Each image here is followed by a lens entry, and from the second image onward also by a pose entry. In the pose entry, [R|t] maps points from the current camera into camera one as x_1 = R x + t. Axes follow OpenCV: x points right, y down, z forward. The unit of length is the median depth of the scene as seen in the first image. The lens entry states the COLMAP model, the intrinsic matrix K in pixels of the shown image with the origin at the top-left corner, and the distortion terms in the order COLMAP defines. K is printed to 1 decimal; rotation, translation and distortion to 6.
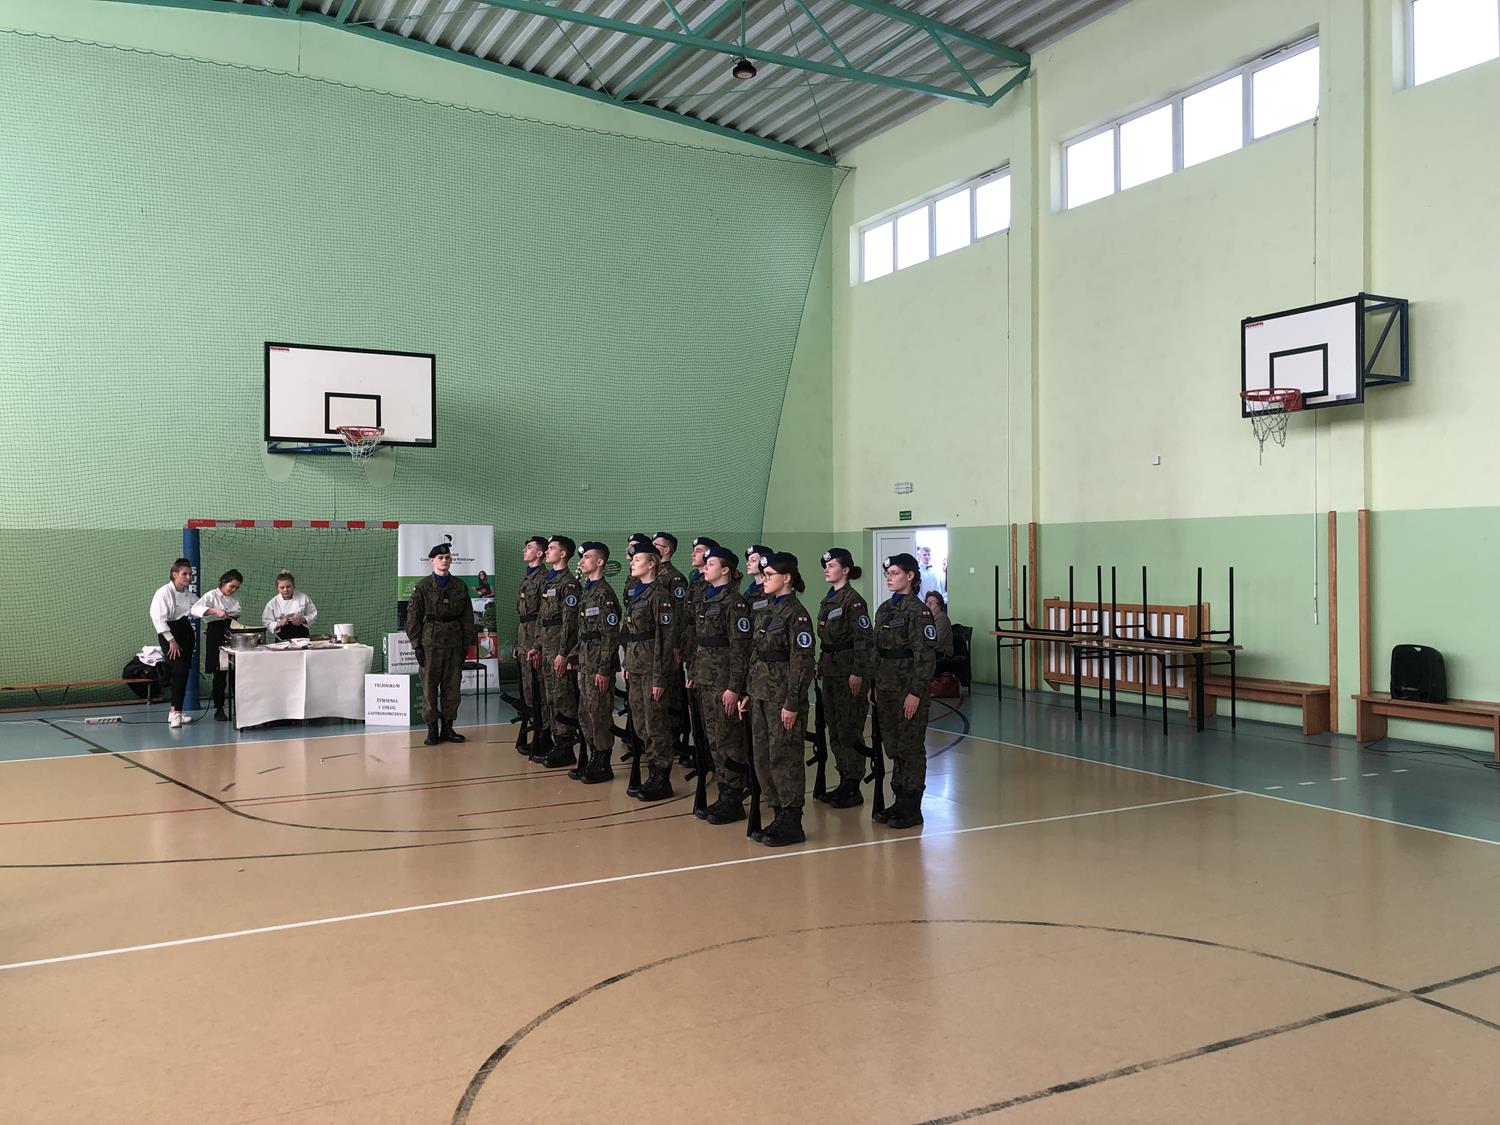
lens RADIAL K [[1235.1, 0, 740.7], [0, 1235.1, 545.5], [0, 0, 1]] dist [0.024714, -0.022598]
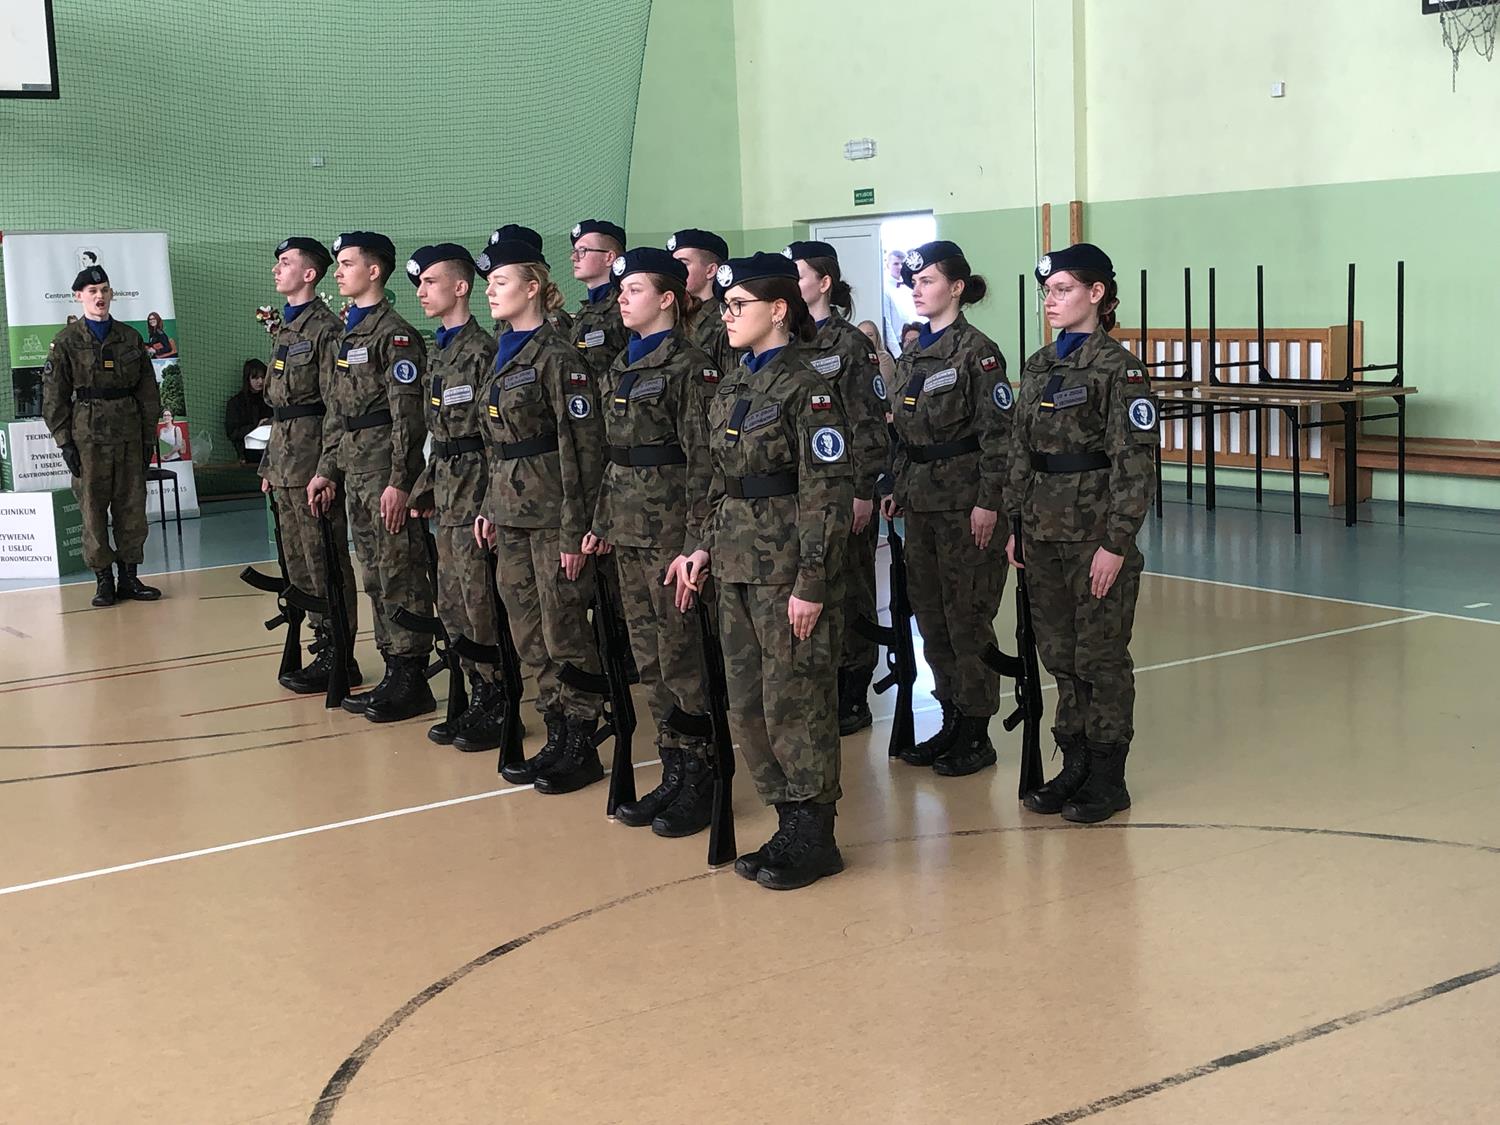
lens RADIAL K [[2051.5, 0, 754.6], [0, 2051.5, 536.6], [0, 0, 1]] dist [0.036166, 0.000000]
pose [[0.994795, -0.045111, 0.091363, -0.023162], [0.032387, 0.990145, 0.136251, 0.002583], [-0.096609, -0.132583, 0.986452, -0.002902]]
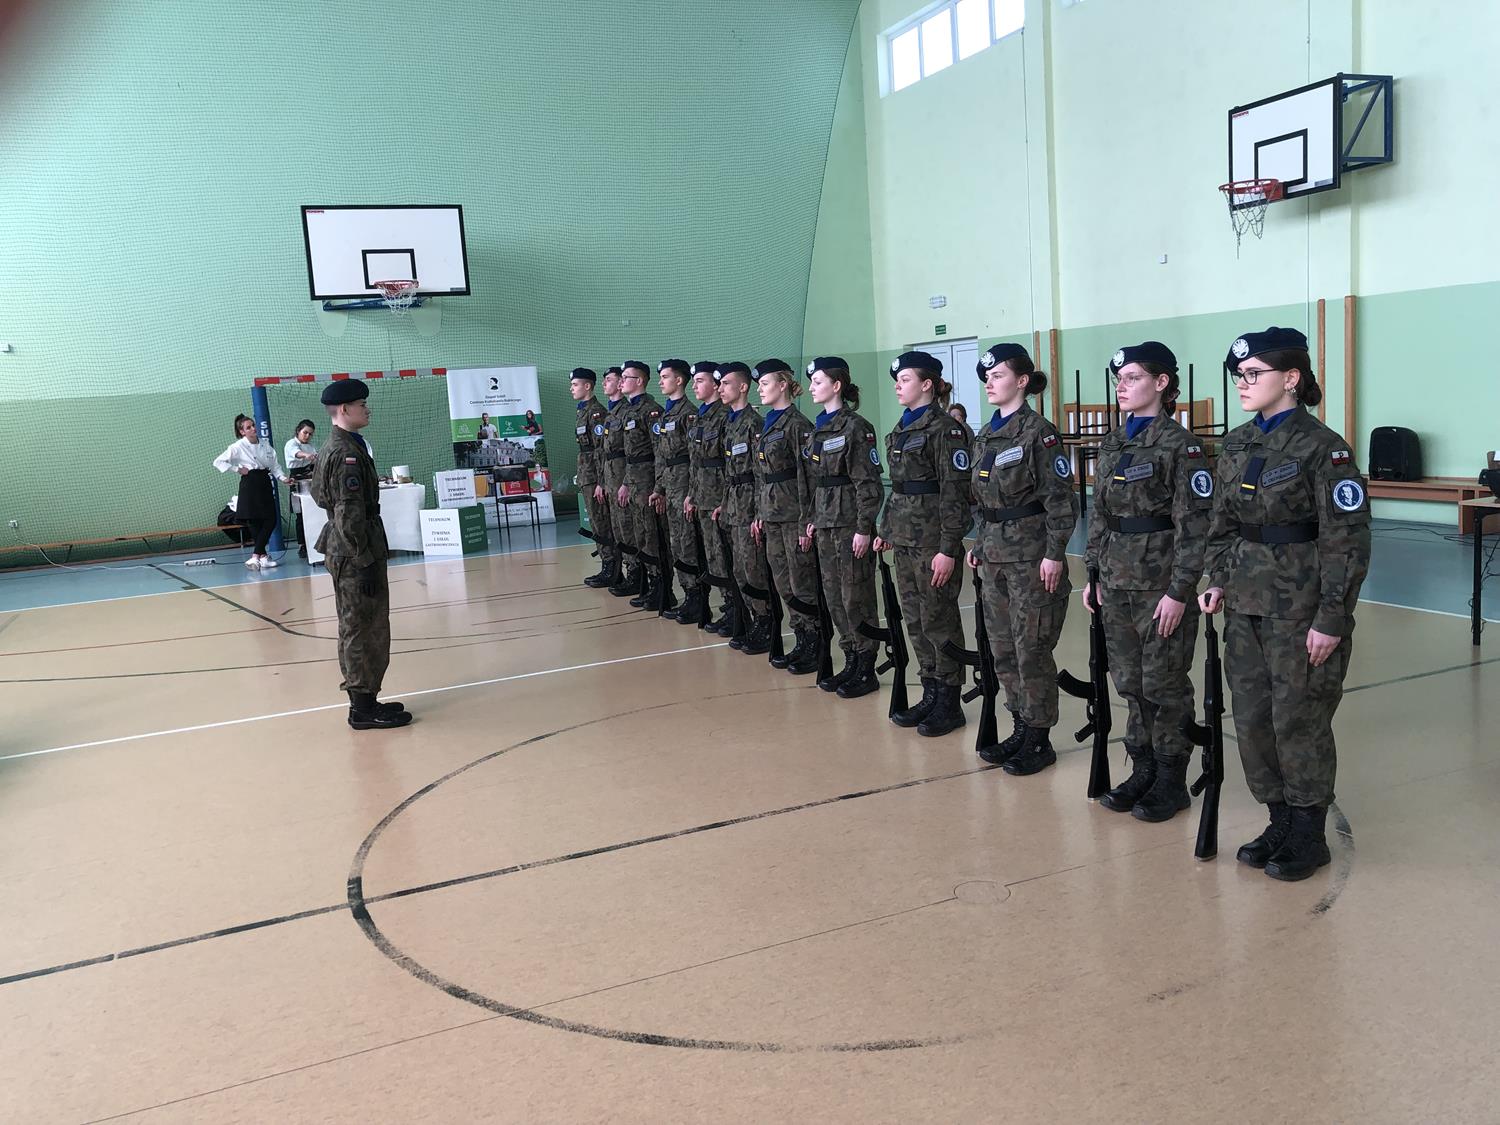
lens RADIAL K [[1235.1, 0, 748.7], [0, 1235.1, 558.2], [0, 0, 1]] dist [0.024714, -0.022598]
pose [[0.994187, -0.048929, -0.095909, 0.085943], [0.062715, 0.987227, 0.146454, 0.002889], [0.087519, -0.151618, 0.984557, -0.060485]]
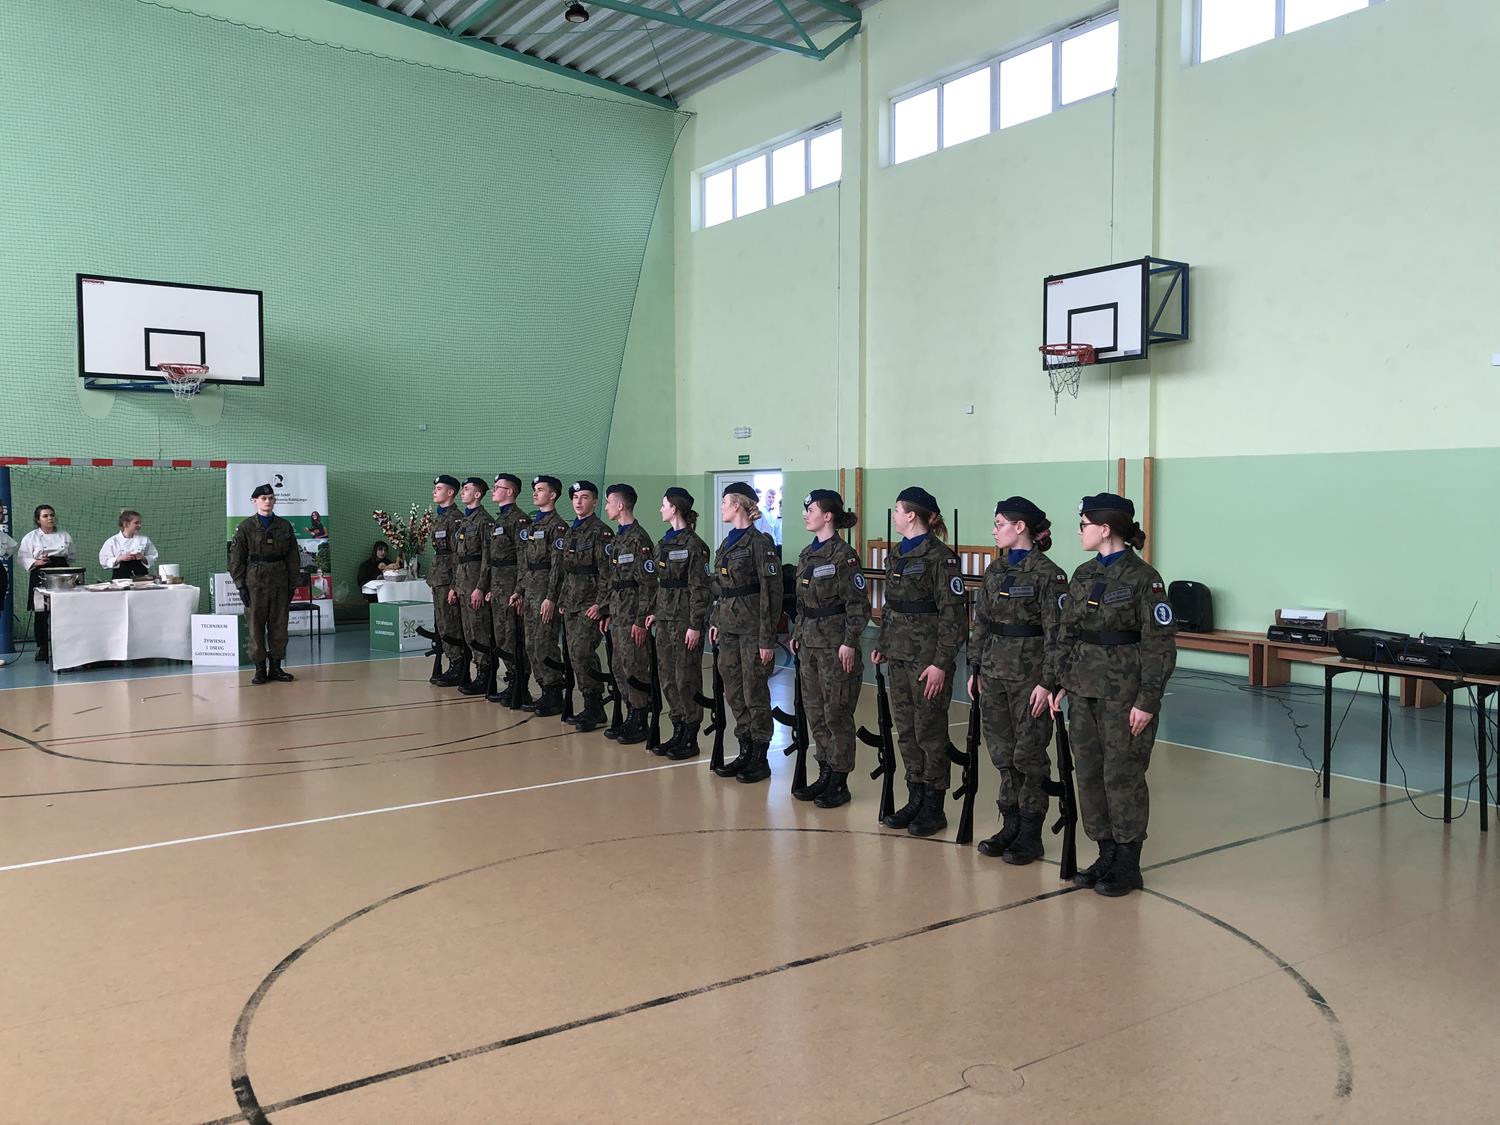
lens RADIAL K [[1235.1, 0, 744.5], [0, 1235.1, 545.0], [0, 0, 1]] dist [0.024714, -0.022598]
pose [[0.993546, -0.000180, 0.113427, 0.023676], [-0.005113, 0.998911, 0.046369, -0.000488], [-0.113311, -0.046650, 0.992464, -0.033368]]
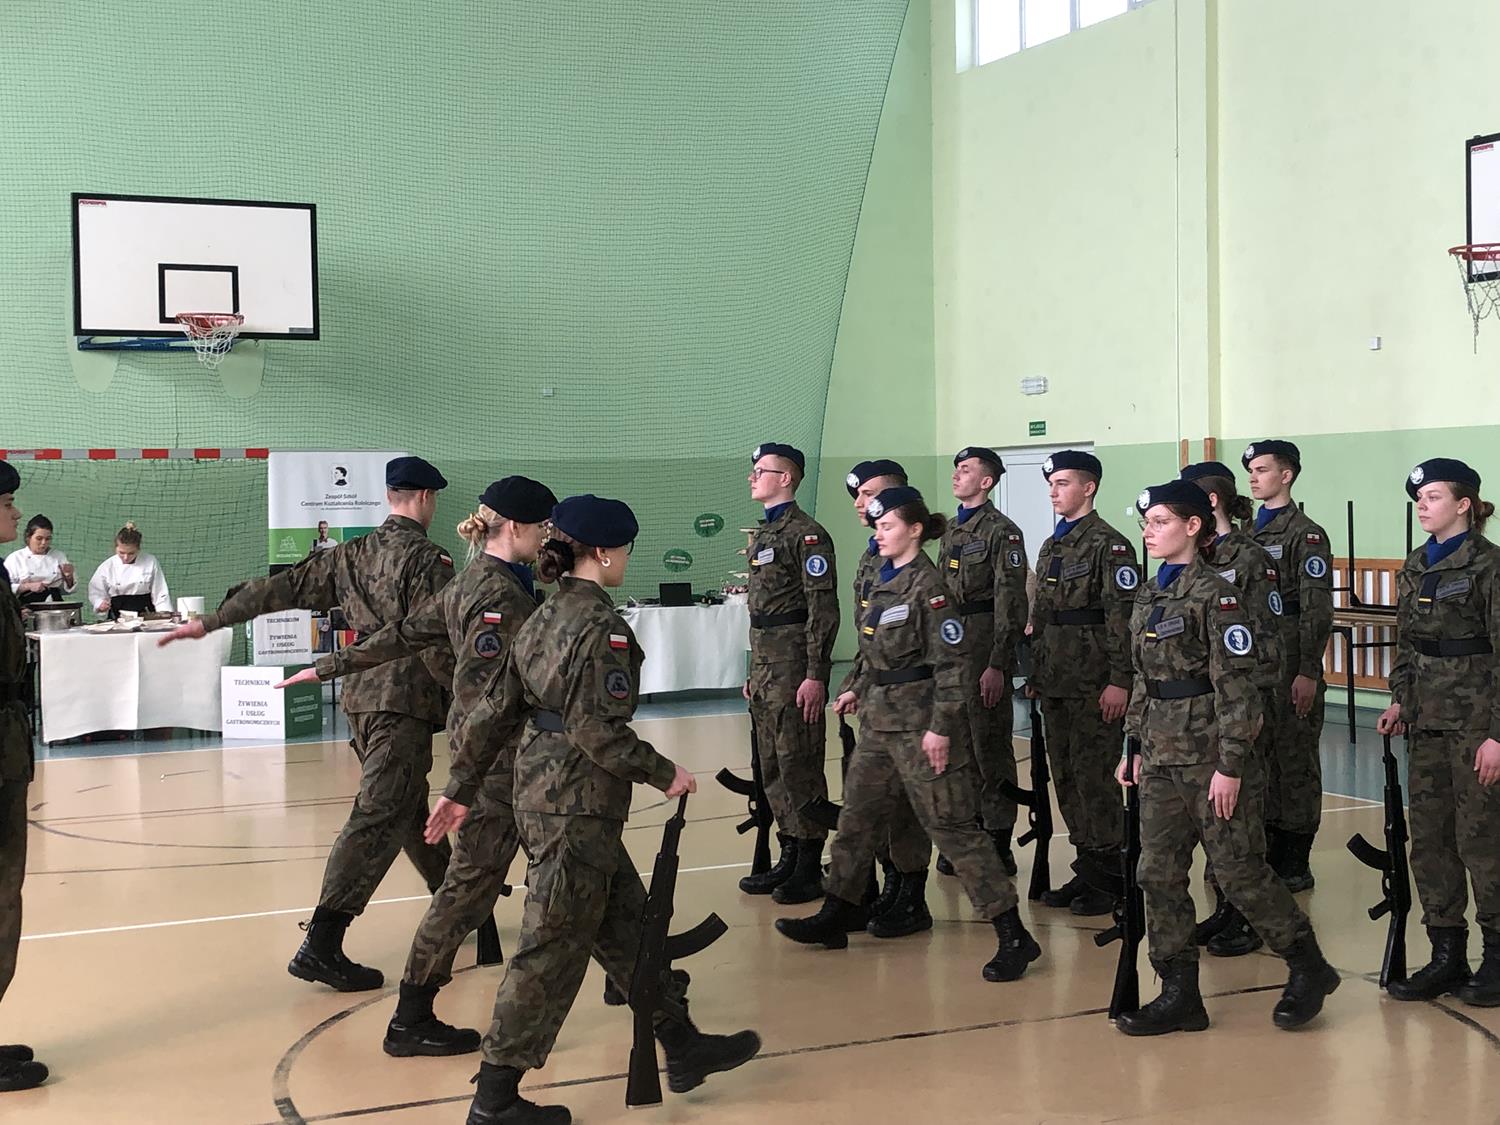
lens RADIAL K [[2177.1, 0, 757.9], [0, 2177.1, 523.1], [0, 0, 1]] dist [0.066313, 0.000000]
pose [[0.998033, -0.010706, -0.061762, 0.074811], [0.012024, 0.999707, 0.021004, -0.000271], [0.061519, -0.021705, 0.997870, -0.209372]]
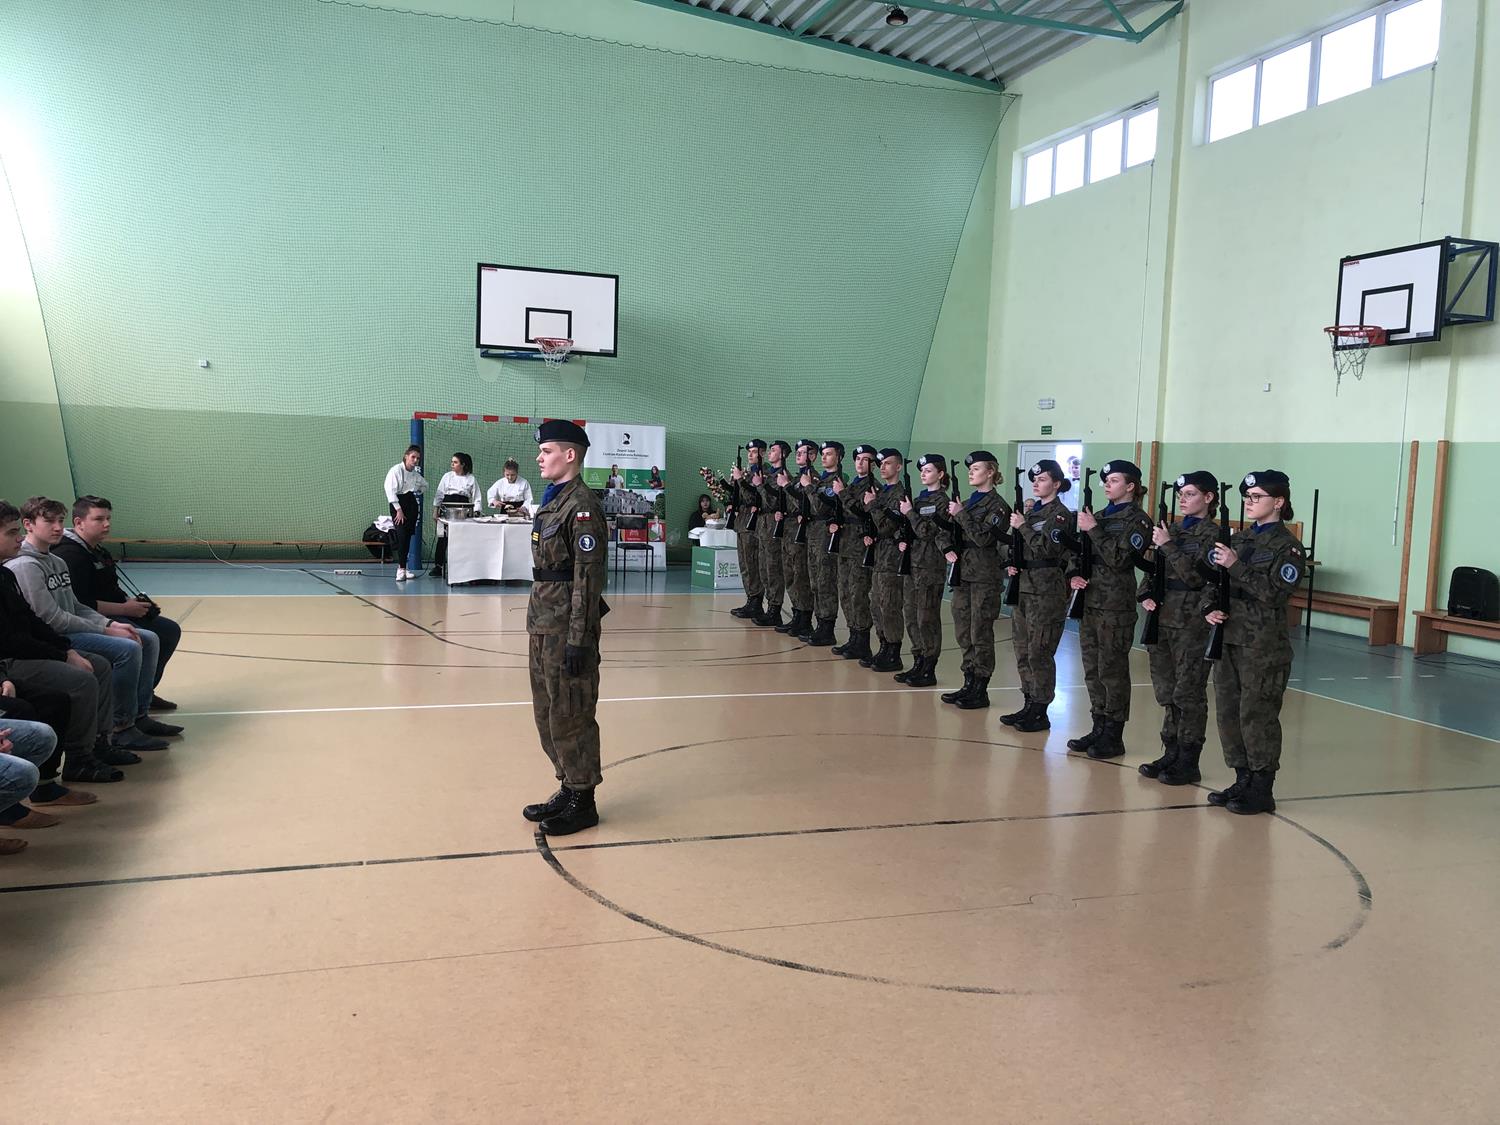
lens RADIAL K [[1235.1, 0, 738.9], [0, 1235.1, 552.4], [0, 0, 1]] dist [0.024714, -0.022598]
pose [[0.984553, 0.052815, -0.166931, 0.073661], [-0.038836, 0.995545, 0.085923, -0.000885], [0.170725, -0.078113, 0.982218, -0.140933]]
